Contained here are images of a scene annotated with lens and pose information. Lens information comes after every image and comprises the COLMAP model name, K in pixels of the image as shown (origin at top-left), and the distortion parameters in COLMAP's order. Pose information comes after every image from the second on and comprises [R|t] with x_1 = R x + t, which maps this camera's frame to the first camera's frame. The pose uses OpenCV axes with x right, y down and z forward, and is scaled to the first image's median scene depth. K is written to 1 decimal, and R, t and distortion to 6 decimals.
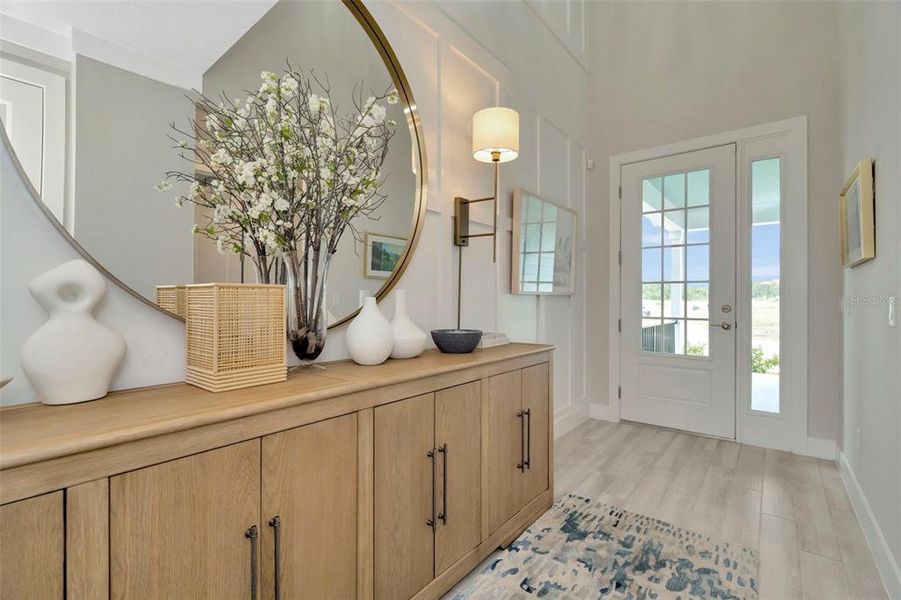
lens RADIAL K [[404.0, 0, 446.9], [0, 404.0, 295.3], [0, 0, 1]] dist [-0.001753, 0.000178]
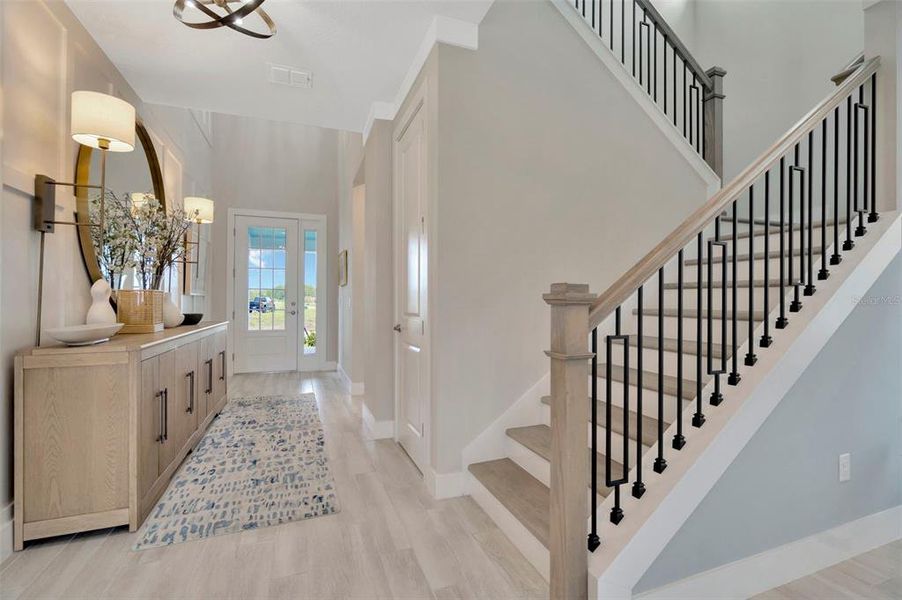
lens RADIAL K [[439.7, 0, 452.4], [0, 439.7, 295.7], [0, 0, 1]] dist [0.001782, 0.000551]
pose [[0.648983, -0.000891, 0.760803, -0.130478], [-0.009359, 0.999914, 0.009154, -0.011028], [-0.760746, -0.013061, 0.648919, -0.275030]]
